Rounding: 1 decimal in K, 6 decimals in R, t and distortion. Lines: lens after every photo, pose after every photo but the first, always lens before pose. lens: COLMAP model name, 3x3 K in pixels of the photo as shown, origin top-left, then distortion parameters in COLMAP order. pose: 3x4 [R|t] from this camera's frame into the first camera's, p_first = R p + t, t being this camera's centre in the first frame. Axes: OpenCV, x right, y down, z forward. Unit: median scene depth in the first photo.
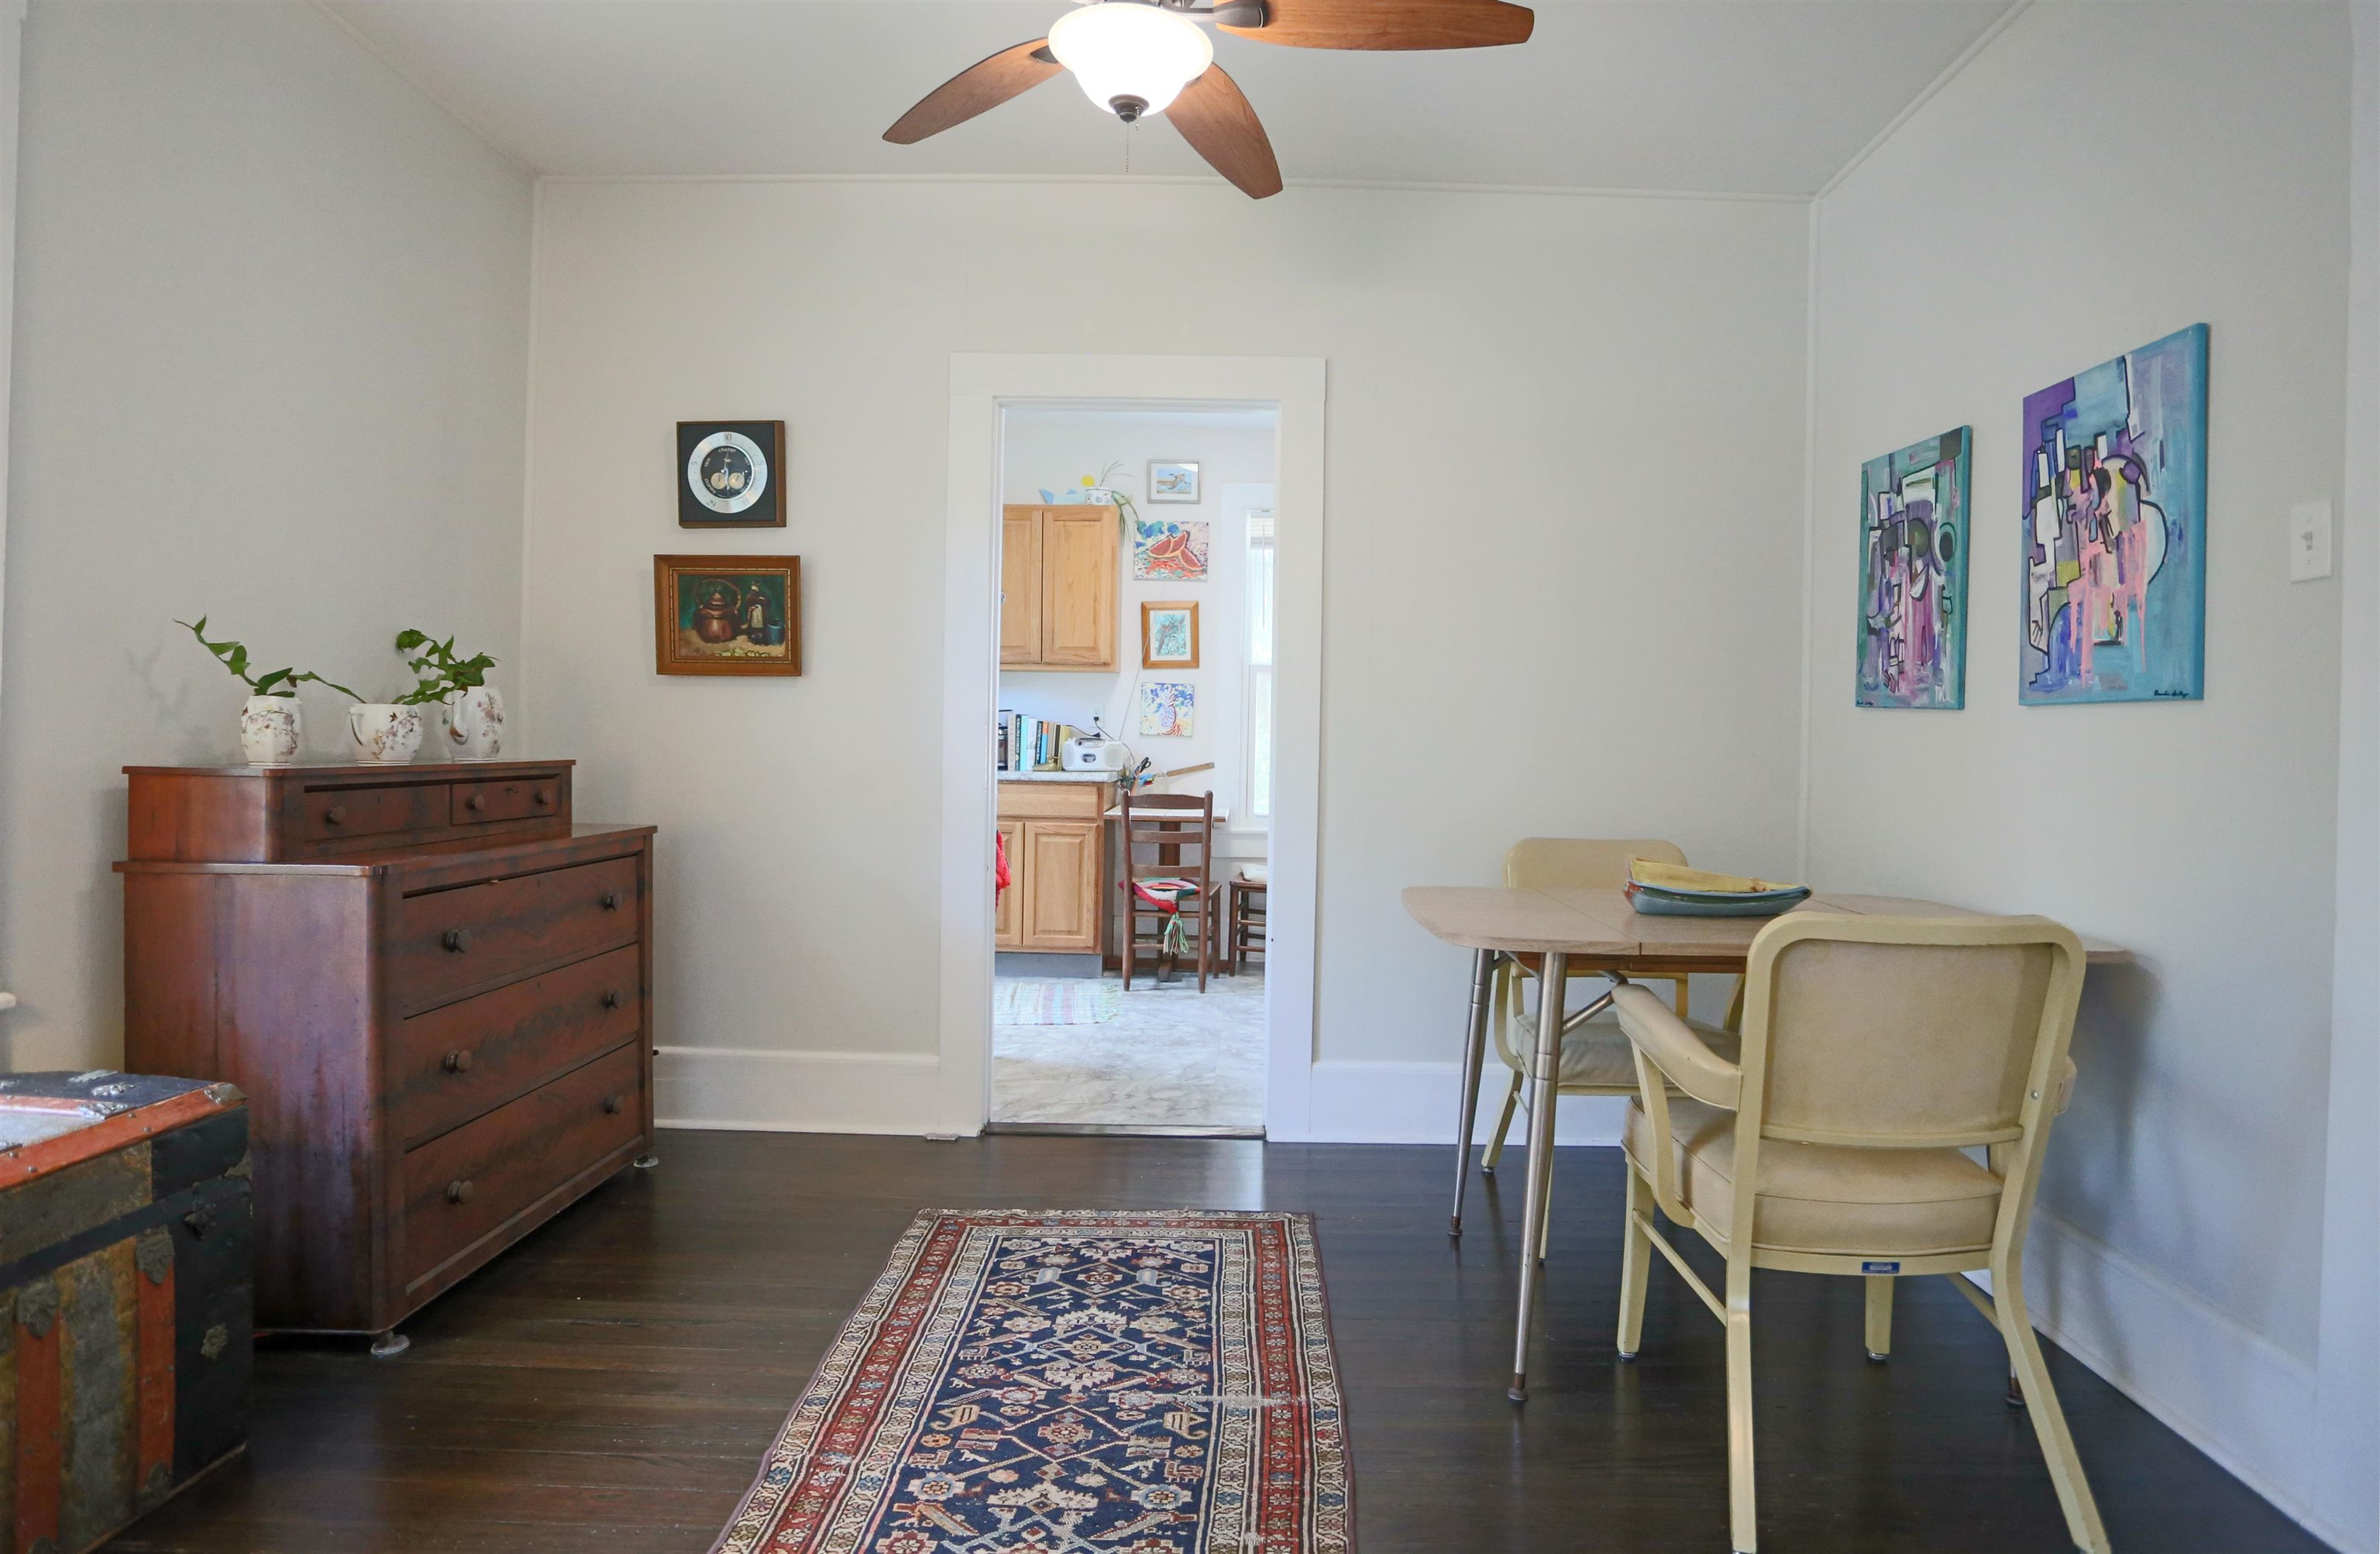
lens RADIAL K [[1268.6, 0, 1251.4], [0, 1268.6, 753.9], [0, 0, 1]] dist [-0.035846, 0.008251]
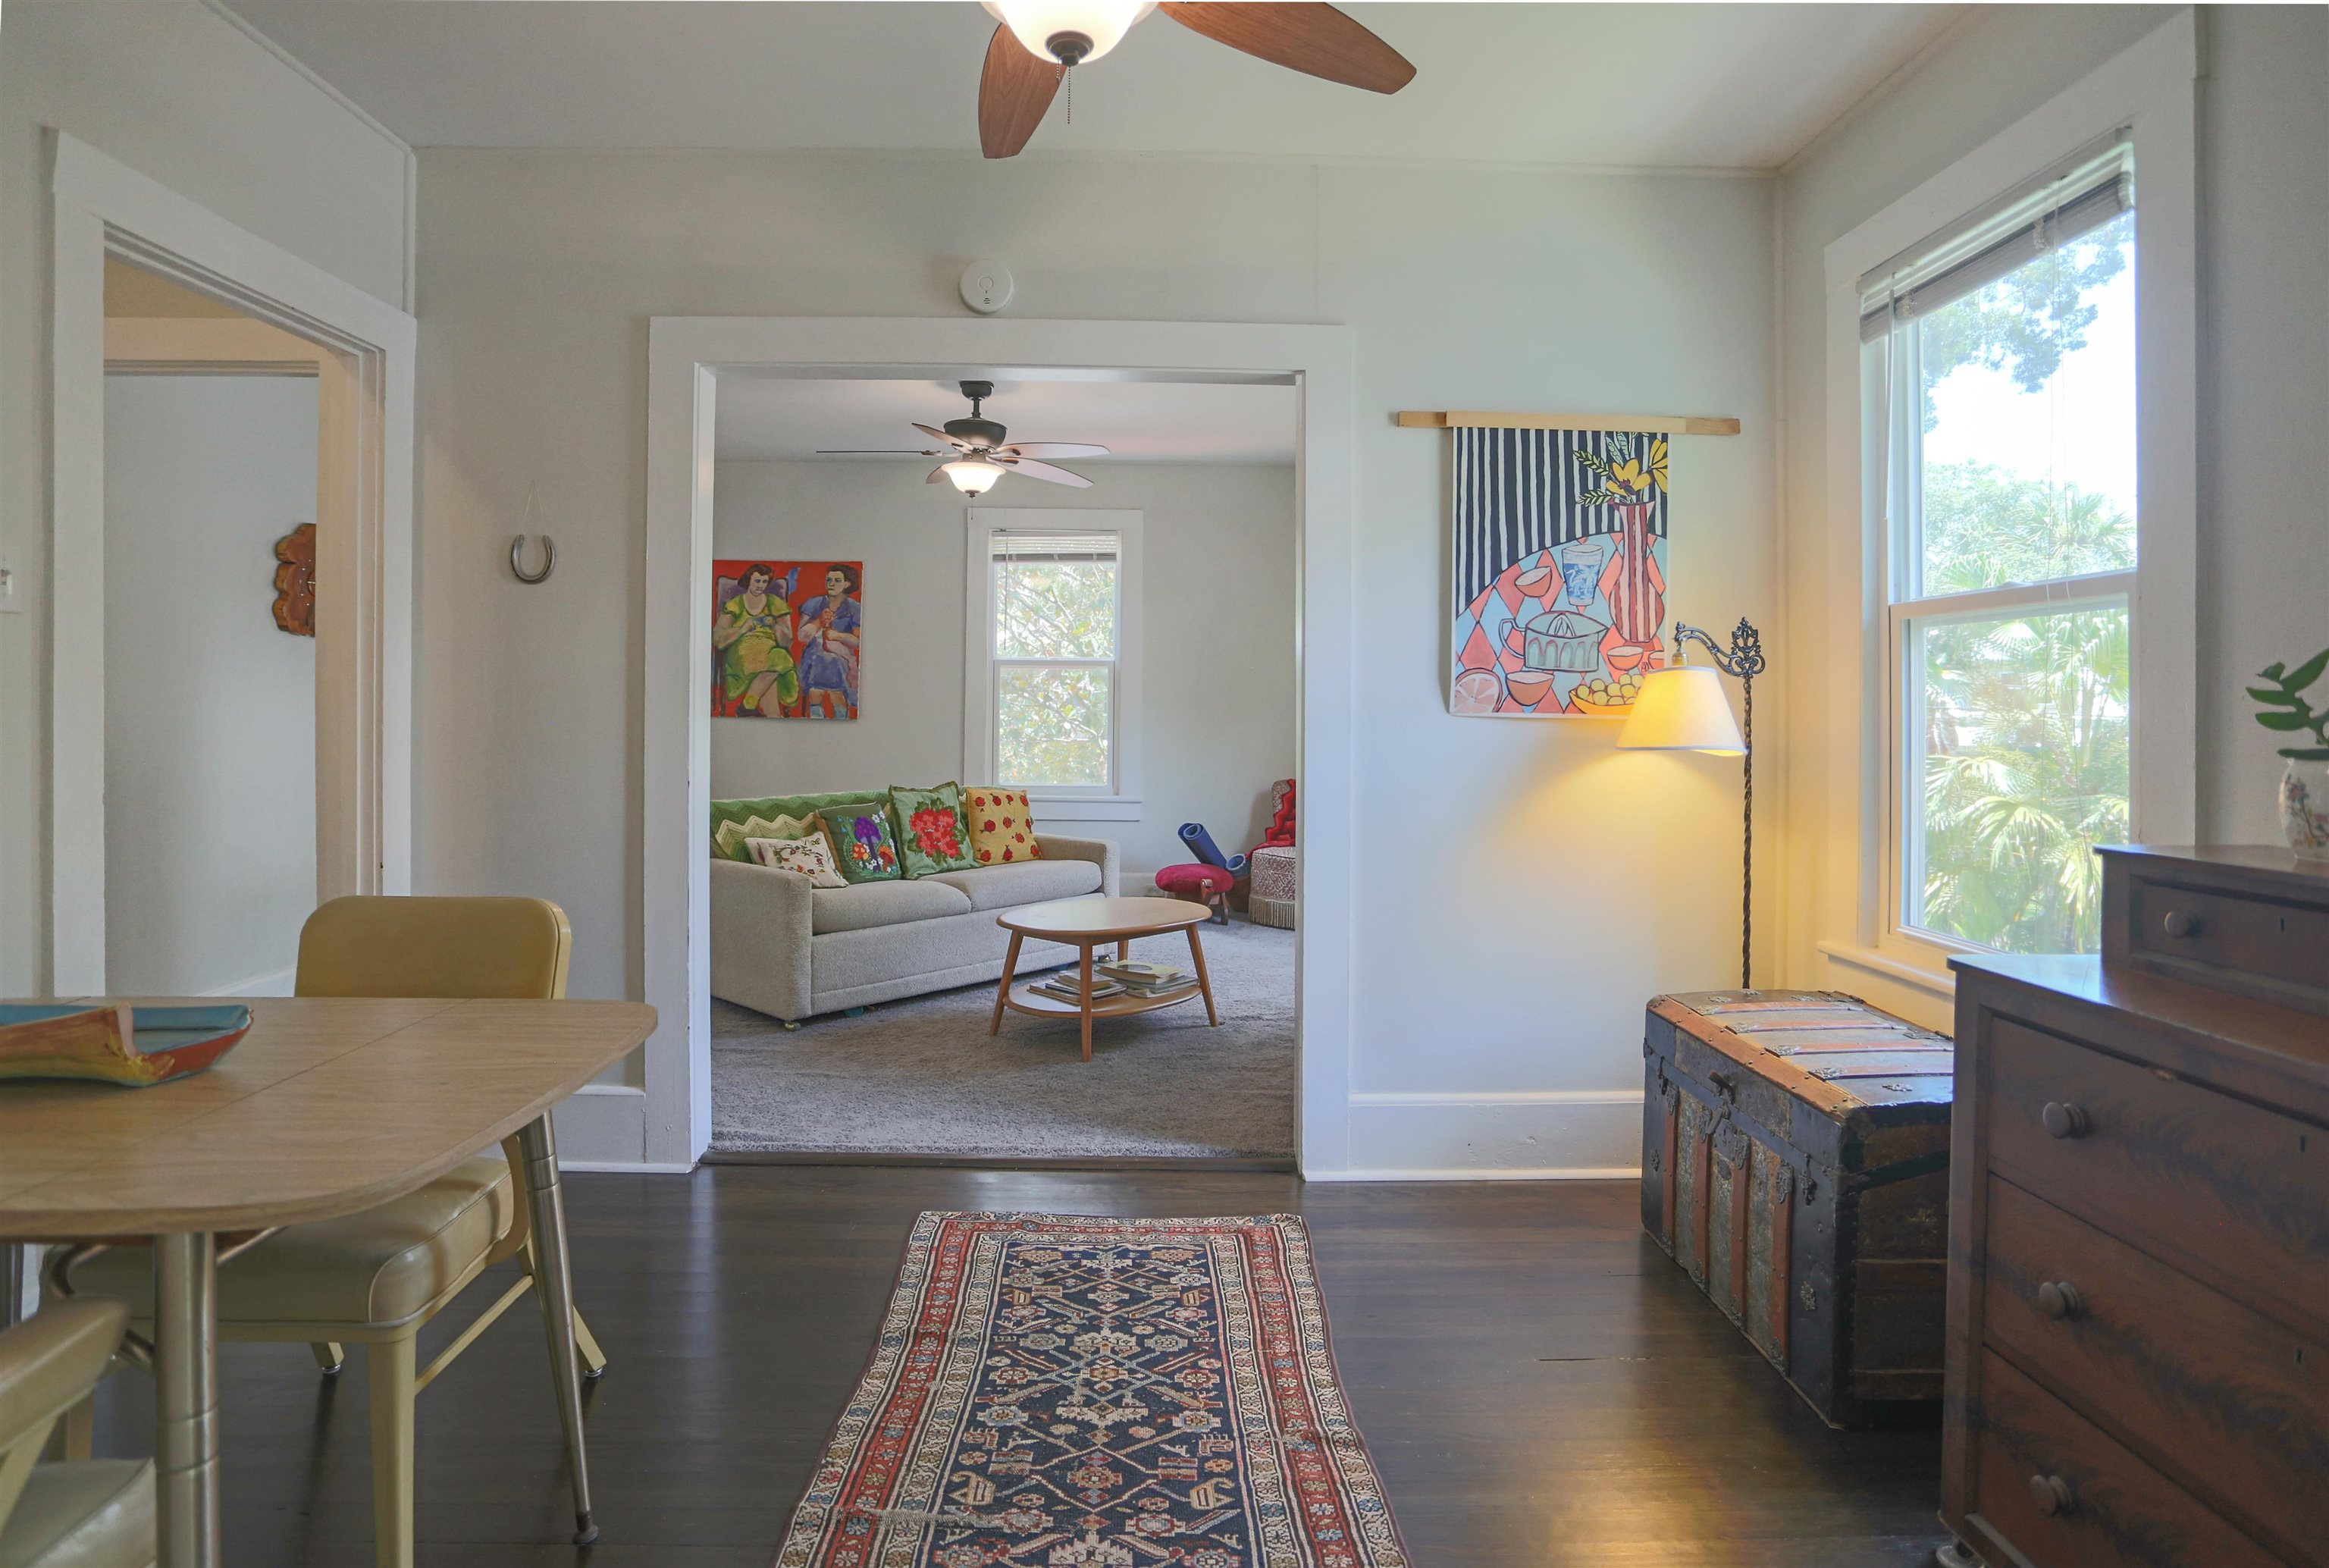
lens RADIAL K [[1233.3, 0, 1164.9], [0, 1233.3, 693.4], [0, 0, 1]] dist [-0.060793, 0.012784]
pose [[-0.999727, -0.020605, -0.011002, -0.151186], [-0.020447, 0.999689, -0.014303, -0.057881], [0.011293, -0.014074, -0.999837, 1.643136]]
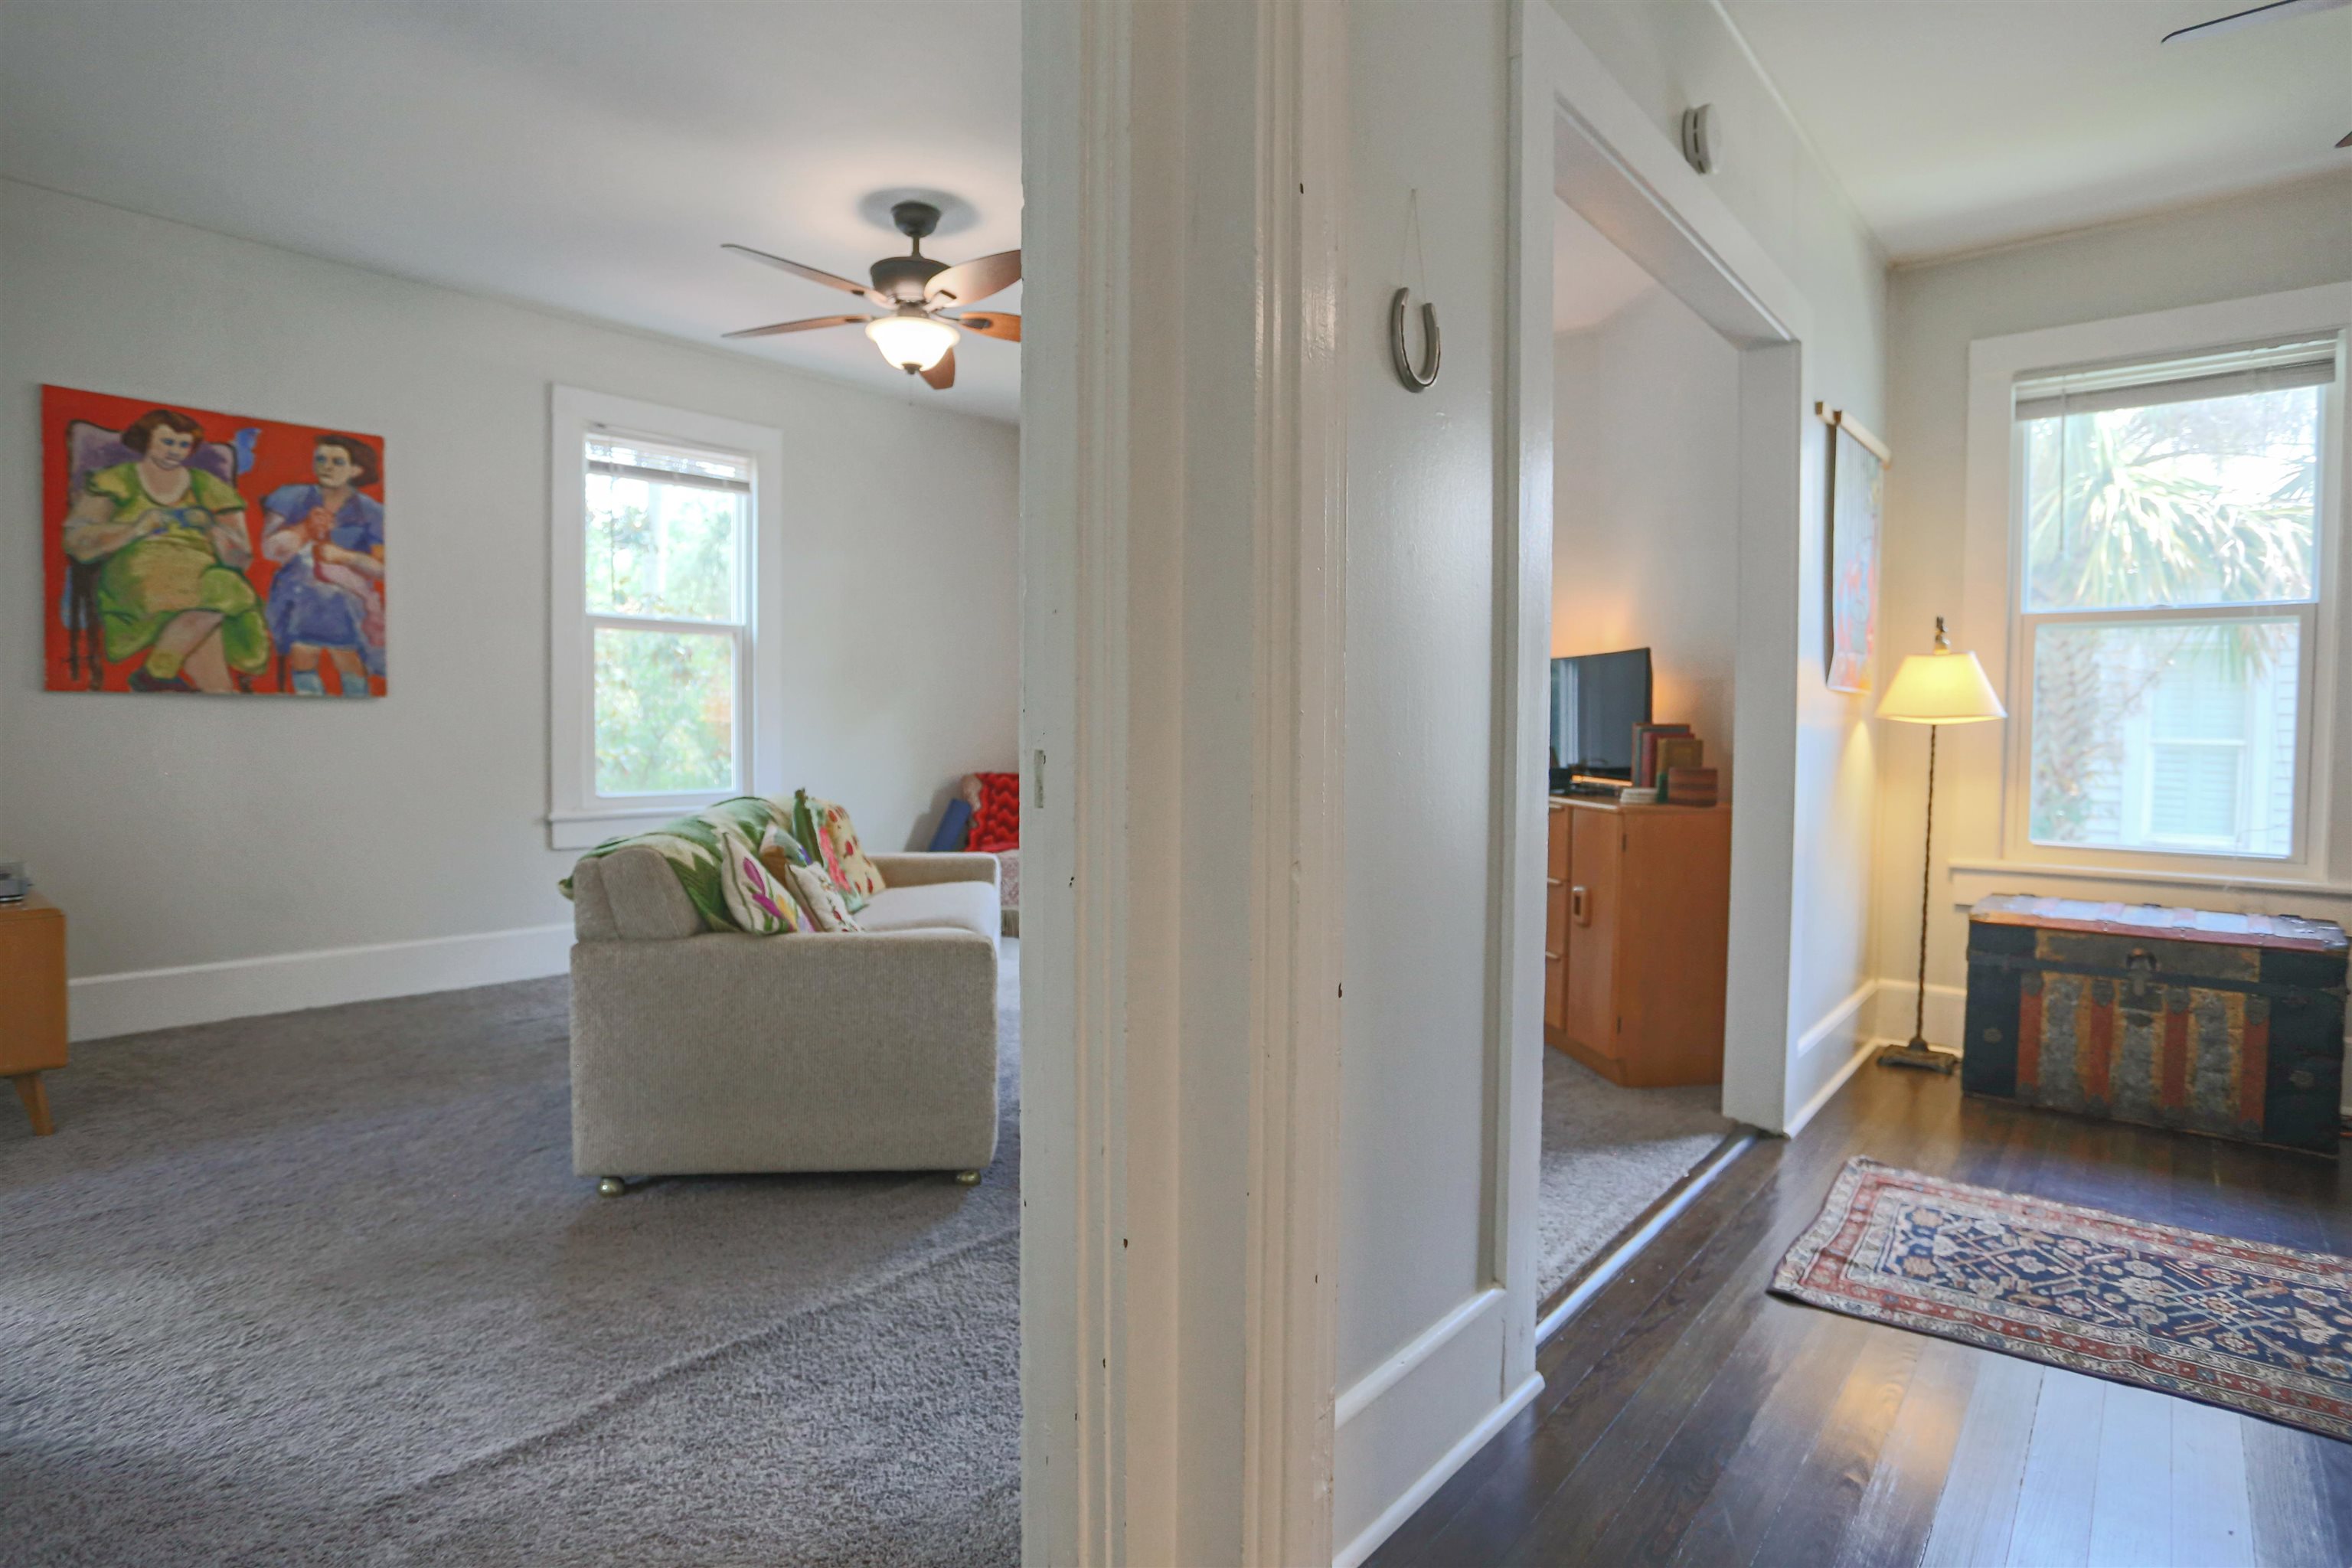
lens RADIAL K [[1245.4, 0, 1184.3], [0, 1245.4, 735.9], [0, 0, 1]] dist [-0.060793, 0.012784]
pose [[-0.660678, -0.008605, -0.750620, 1.129653], [-0.017033, 0.999849, 0.003530, 0.007839], [0.750476, 0.015117, -0.660724, 0.703767]]
